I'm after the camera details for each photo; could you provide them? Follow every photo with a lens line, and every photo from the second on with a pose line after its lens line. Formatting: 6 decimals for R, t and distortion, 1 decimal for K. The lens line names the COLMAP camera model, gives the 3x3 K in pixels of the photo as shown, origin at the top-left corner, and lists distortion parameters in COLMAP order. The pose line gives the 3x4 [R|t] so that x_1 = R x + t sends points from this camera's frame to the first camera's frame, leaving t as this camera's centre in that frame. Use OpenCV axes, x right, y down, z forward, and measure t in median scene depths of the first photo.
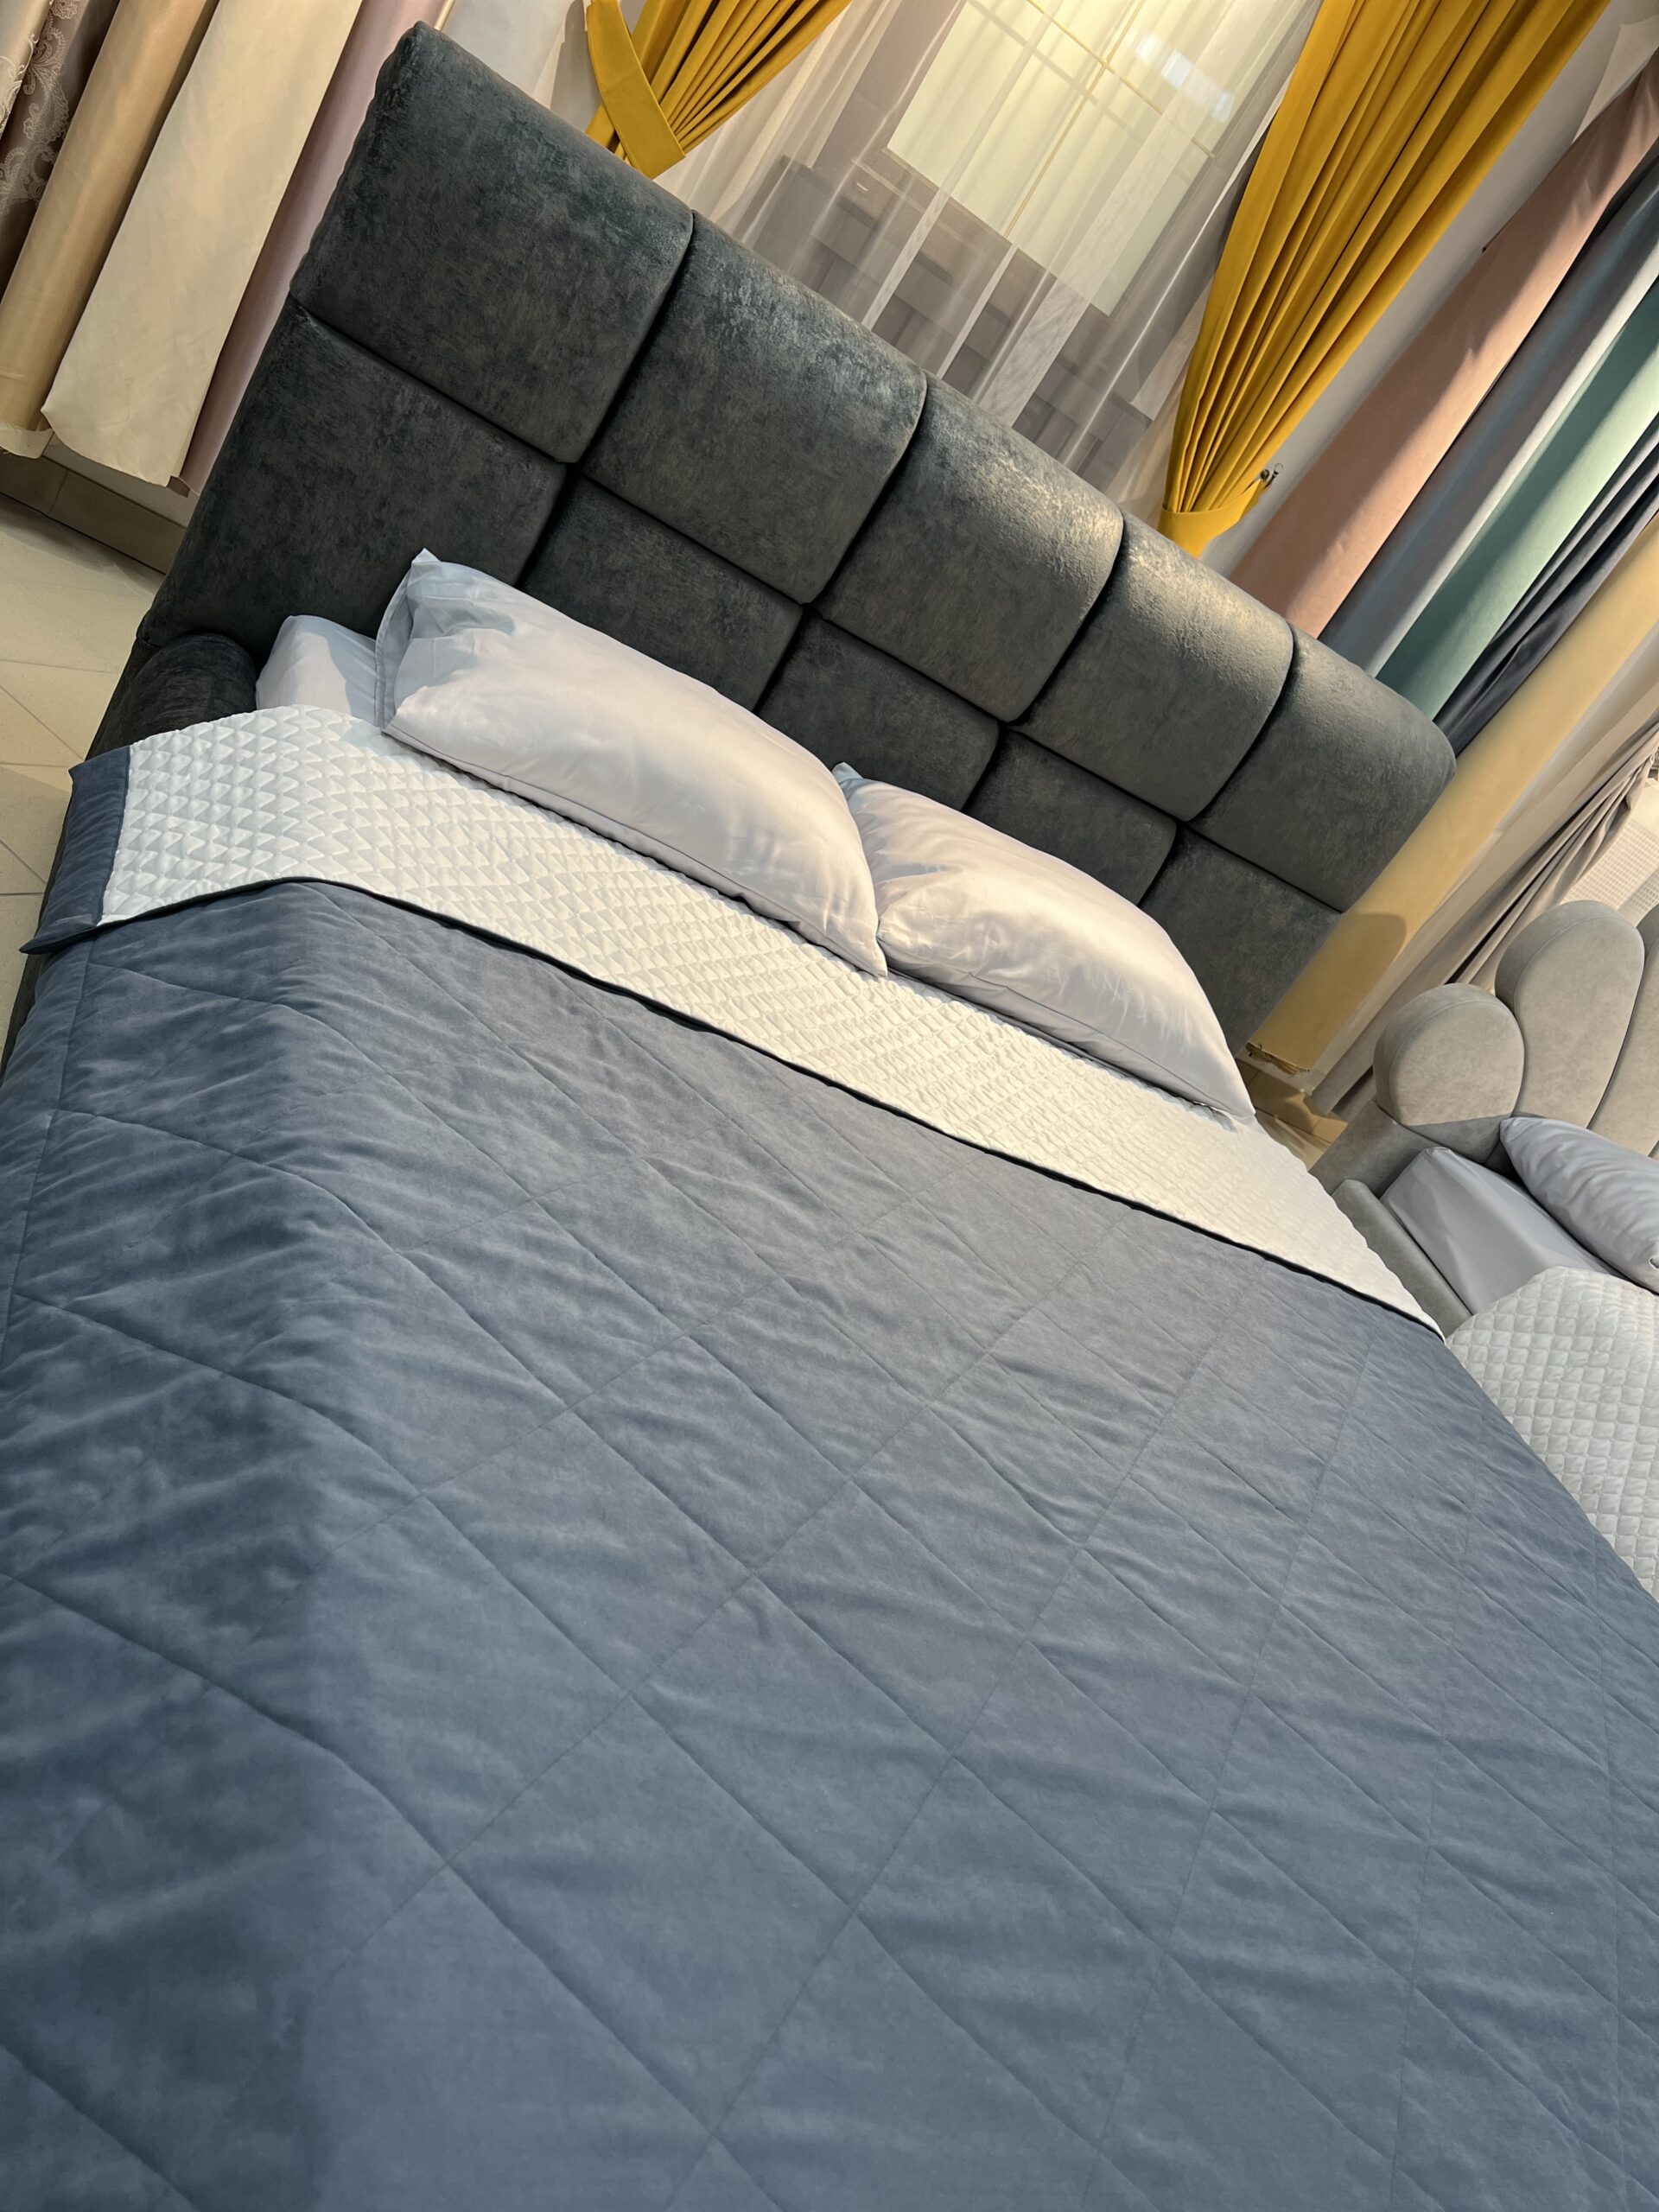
lens RADIAL K [[1664.3, 0, 831.2], [0, 1664.3, 1115.2], [0, 0, 1]] dist [0.064840, -0.080054]
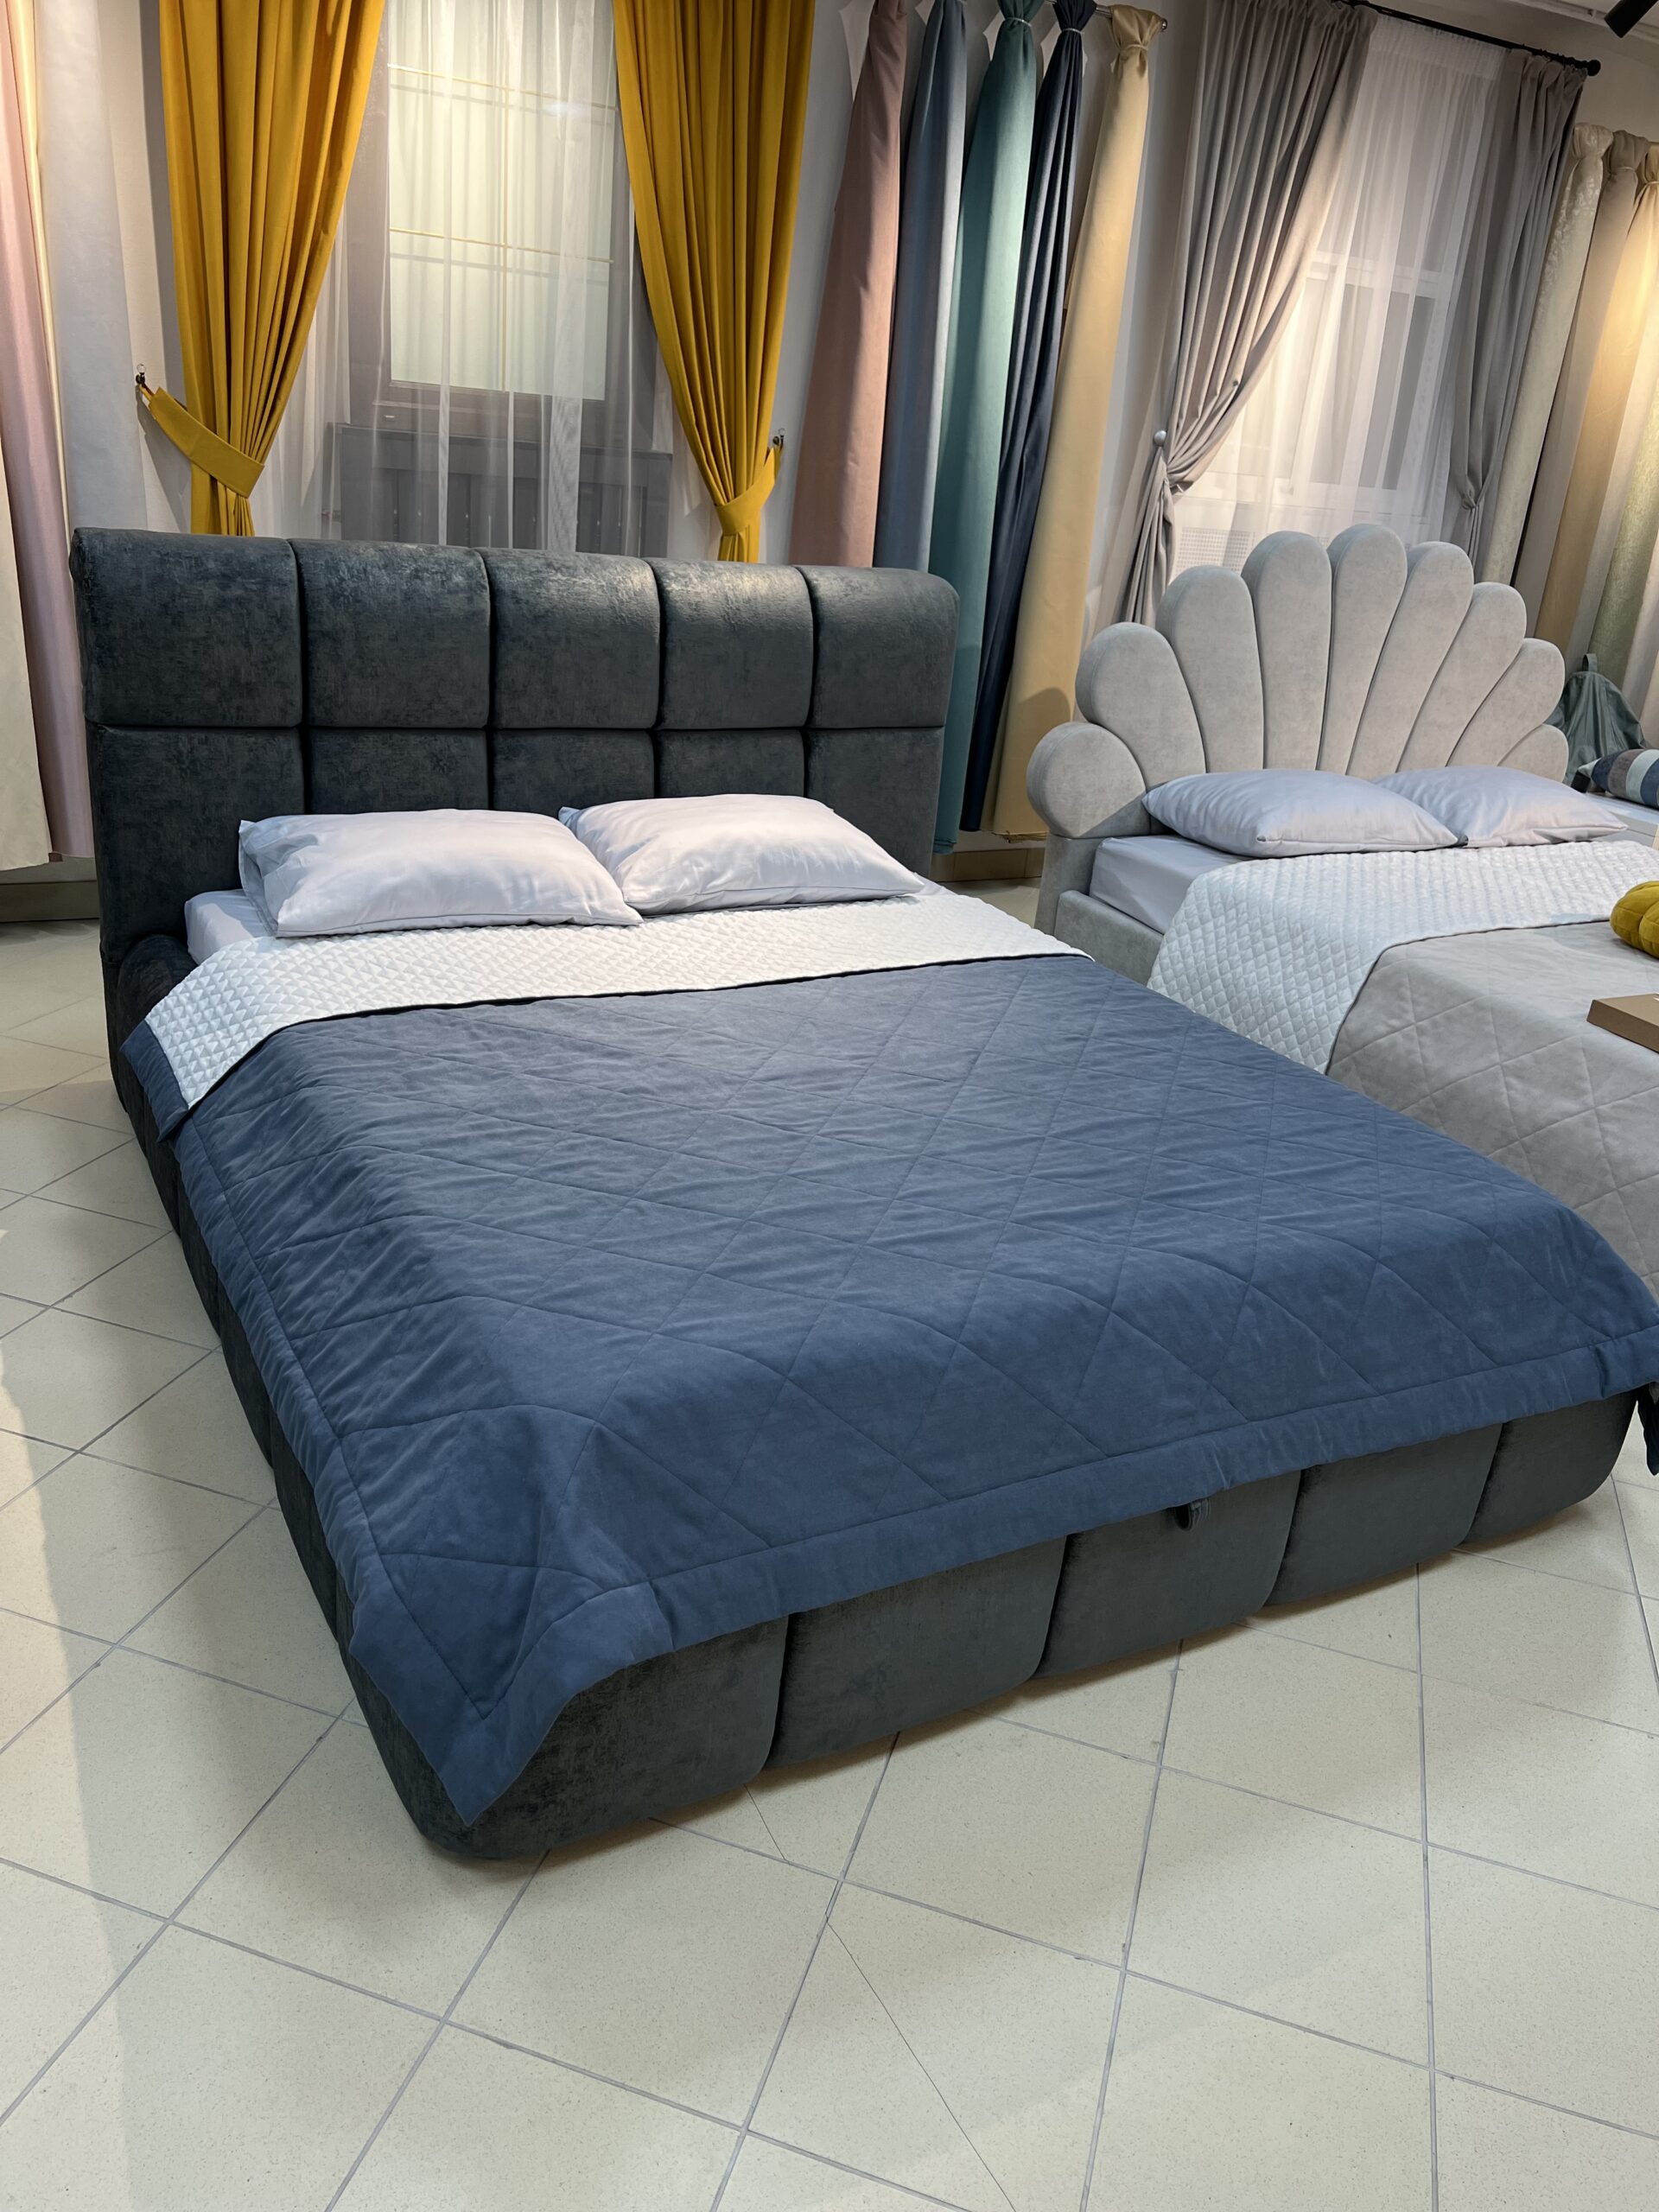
lens RADIAL K [[1663.3, 0, 829.5], [0, 1663.3, 1106.0], [0, 0, 1]] dist [0.106922, -0.182722]
pose [[0.877502, -0.479301, -0.016160, 0.136728], [0.479459, 0.877531, 0.007669, 0.145016], [0.010506, -0.014478, 0.999840, -0.568364]]
